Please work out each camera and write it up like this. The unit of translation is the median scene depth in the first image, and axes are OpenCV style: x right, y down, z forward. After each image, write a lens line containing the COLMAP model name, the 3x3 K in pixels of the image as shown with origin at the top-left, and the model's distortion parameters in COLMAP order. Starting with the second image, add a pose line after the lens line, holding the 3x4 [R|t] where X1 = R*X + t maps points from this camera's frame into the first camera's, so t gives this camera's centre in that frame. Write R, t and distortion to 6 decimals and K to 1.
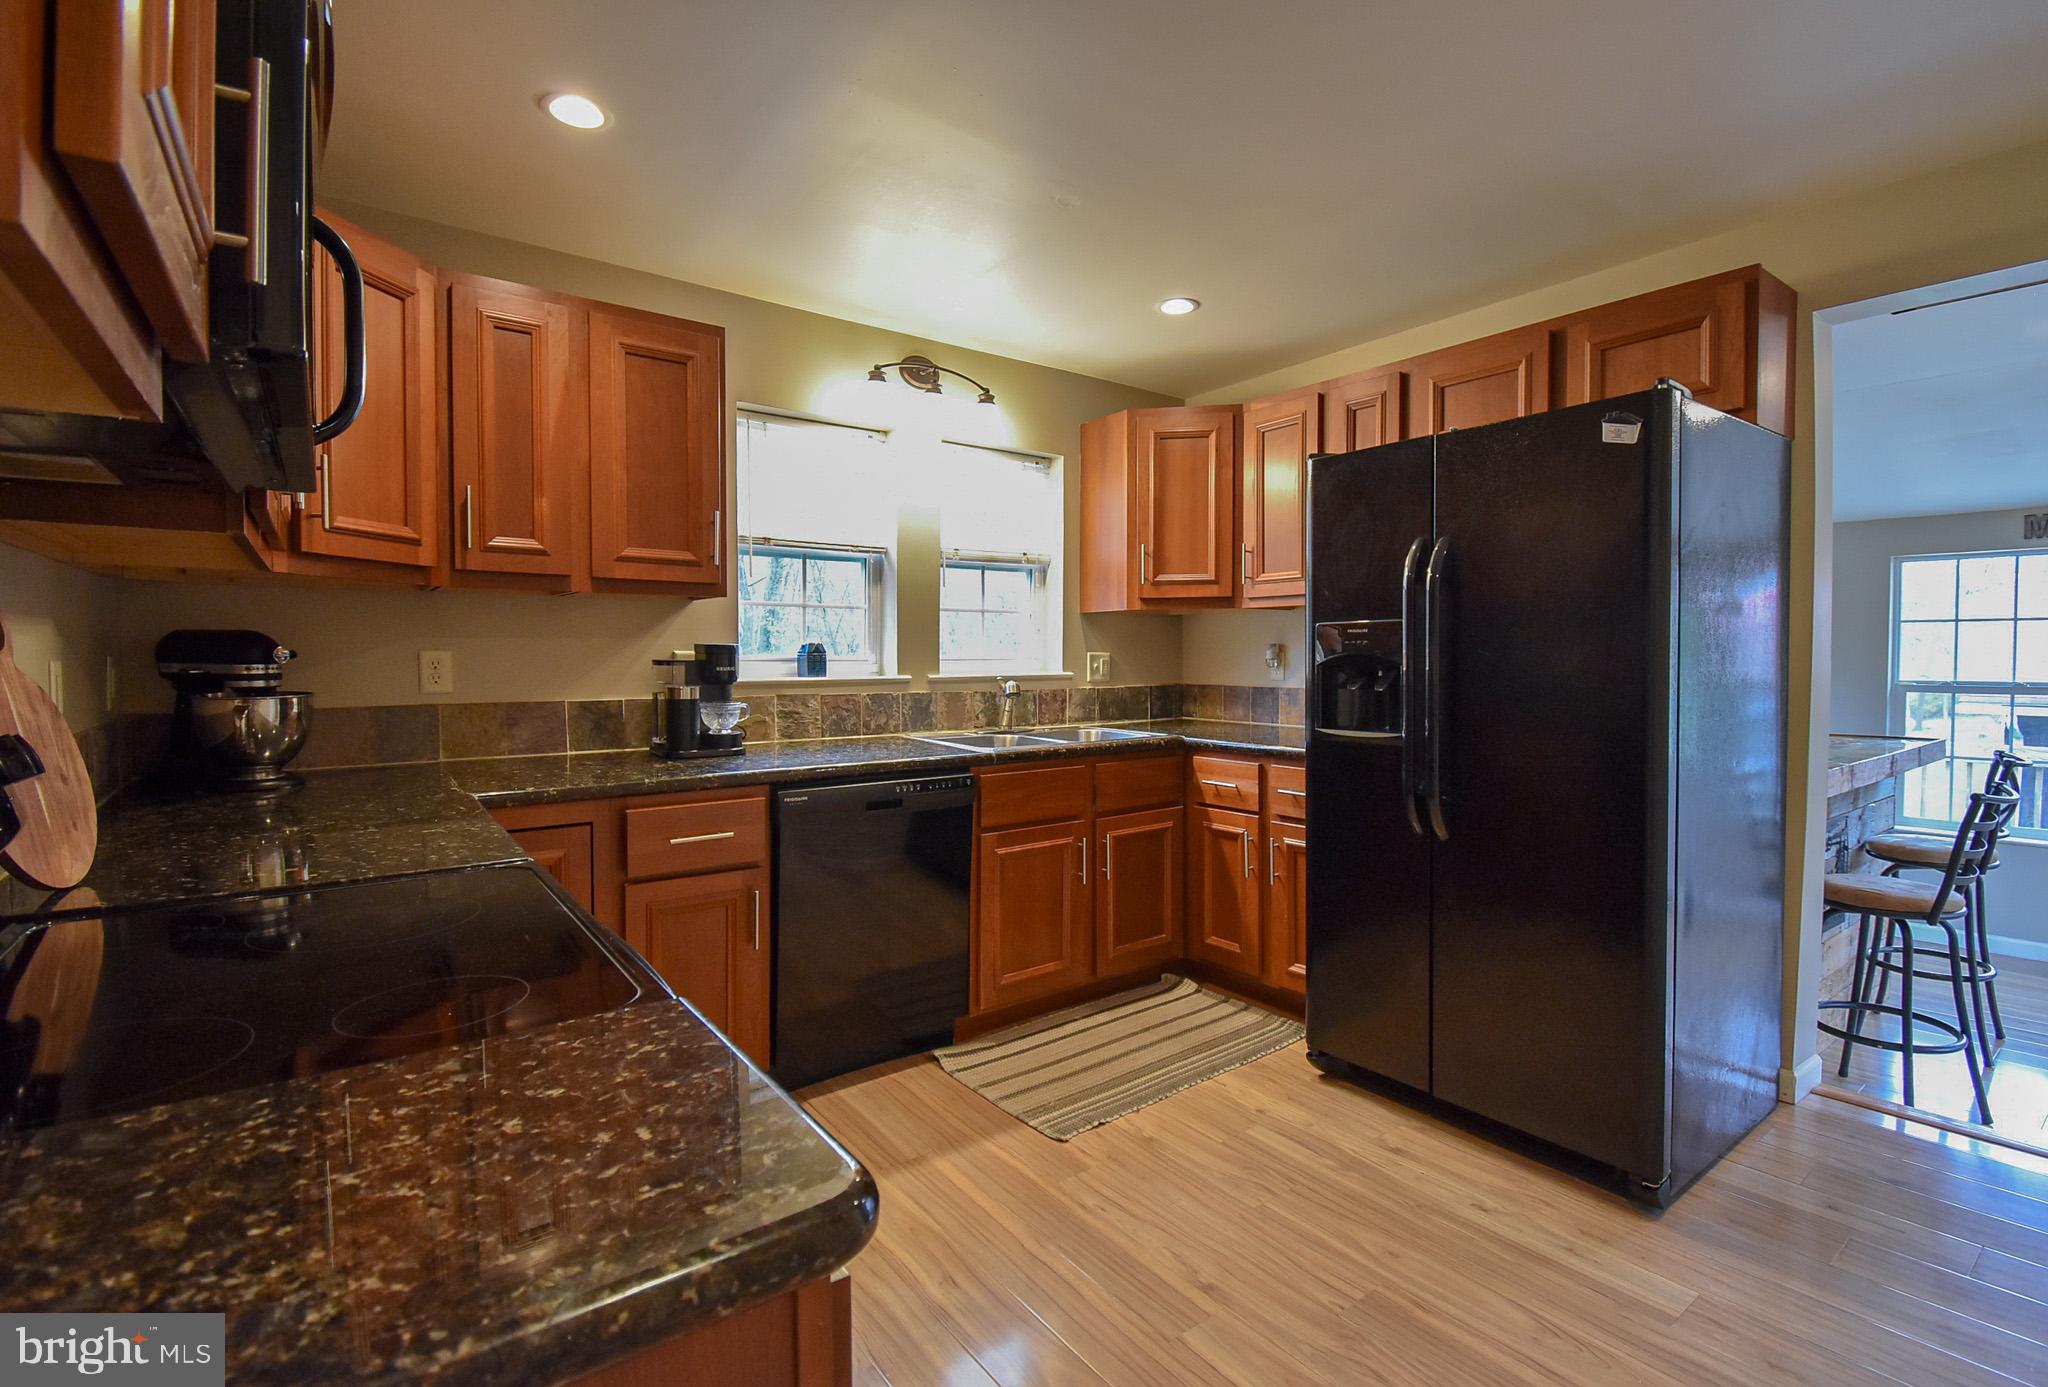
lens RADIAL K [[937.6, 0, 1024.3], [0, 937.6, 689.2], [0, 0, 1]] dist [-0.012305, -0.008199]
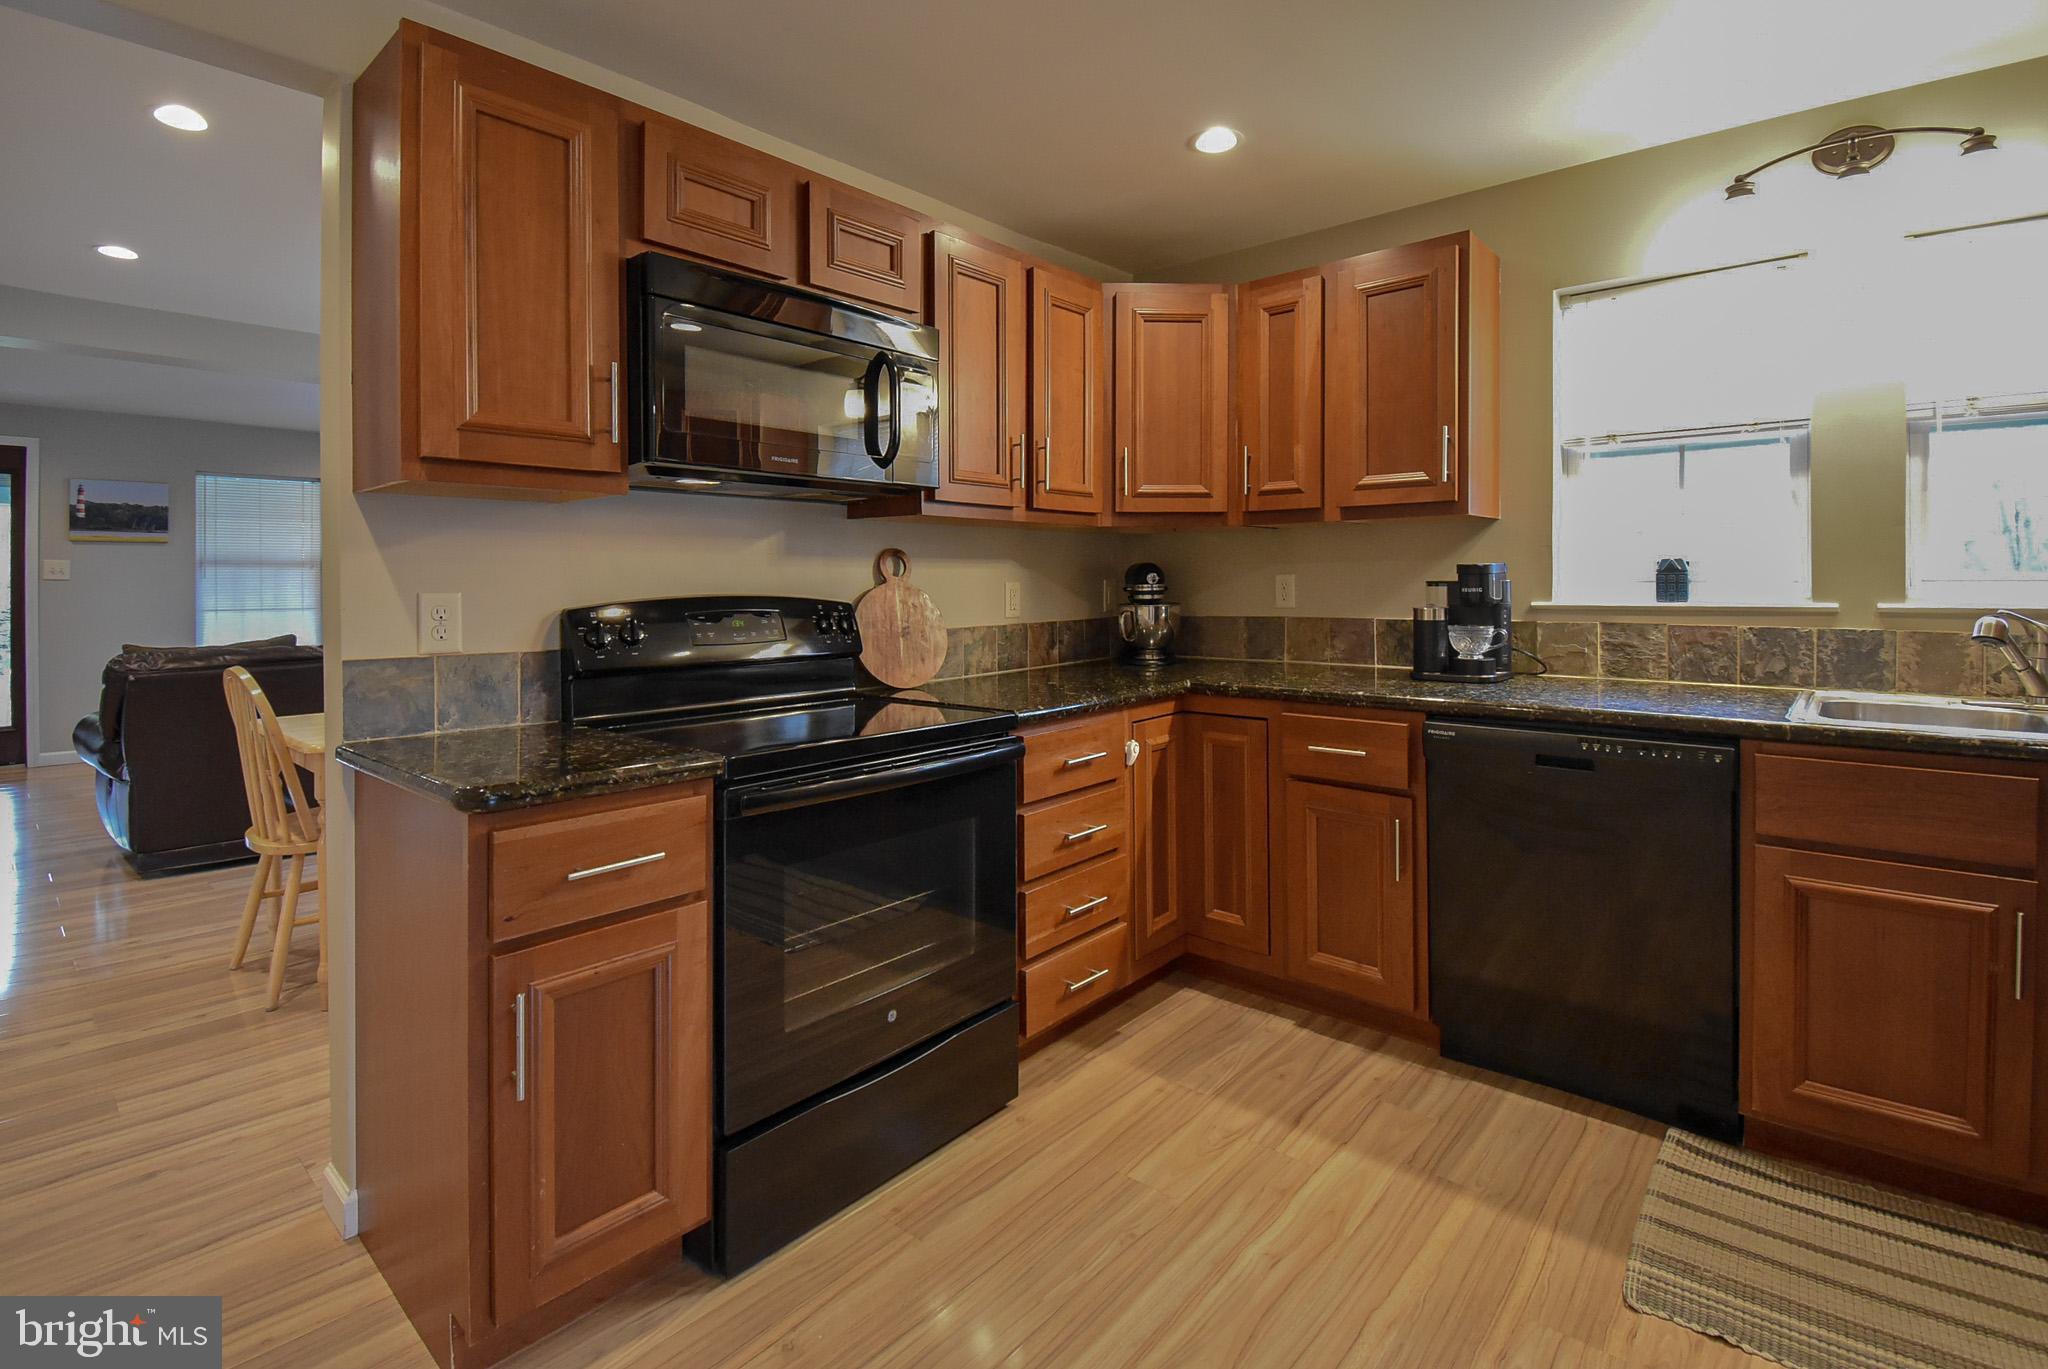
lens RADIAL K [[937.6, 0, 1003.7], [0, 937.6, 579.3], [0, 0, 1]] dist [-0.012305, -0.008199]
pose [[0.187544, -0.002881, -0.982252, 0.446904], [-0.028549, 0.999557, -0.008383, -0.010091], [0.981841, 0.029615, 0.187378, 0.318356]]
